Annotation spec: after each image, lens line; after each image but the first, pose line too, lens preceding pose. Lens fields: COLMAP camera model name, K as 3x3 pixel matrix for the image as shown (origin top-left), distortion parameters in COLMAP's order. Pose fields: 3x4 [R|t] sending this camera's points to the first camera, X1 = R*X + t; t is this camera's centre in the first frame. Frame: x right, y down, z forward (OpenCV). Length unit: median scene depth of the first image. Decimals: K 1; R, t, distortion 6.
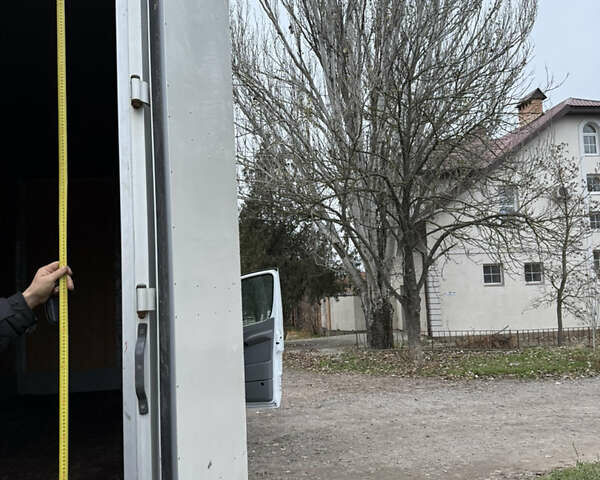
lens RADIAL K [[571.7, 0, 298.2], [0, 571.7, 240.7], [0, 0, 1]] dist [0.111460, -0.194022]
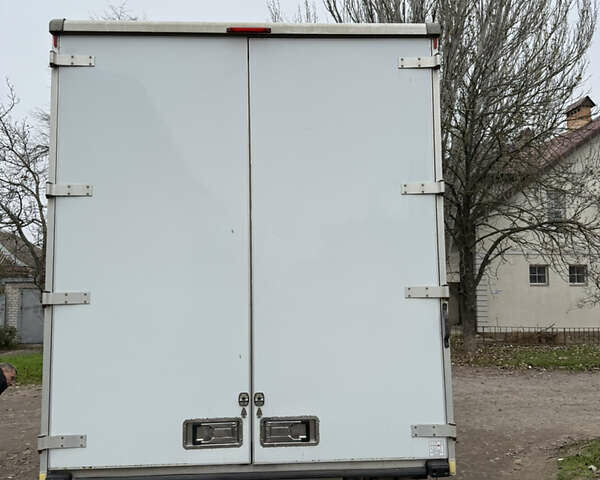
lens RADIAL K [[575.3, 0, 300.0], [0, 575.3, 240.0], [0, 0, 1]] dist [-0.000055, 0.016670]
pose [[0.998116, 0.032463, -0.052068, -0.066605], [-0.031780, 0.999398, 0.013902, -0.008782], [0.052488, -0.012221, 0.998547, -0.100010]]
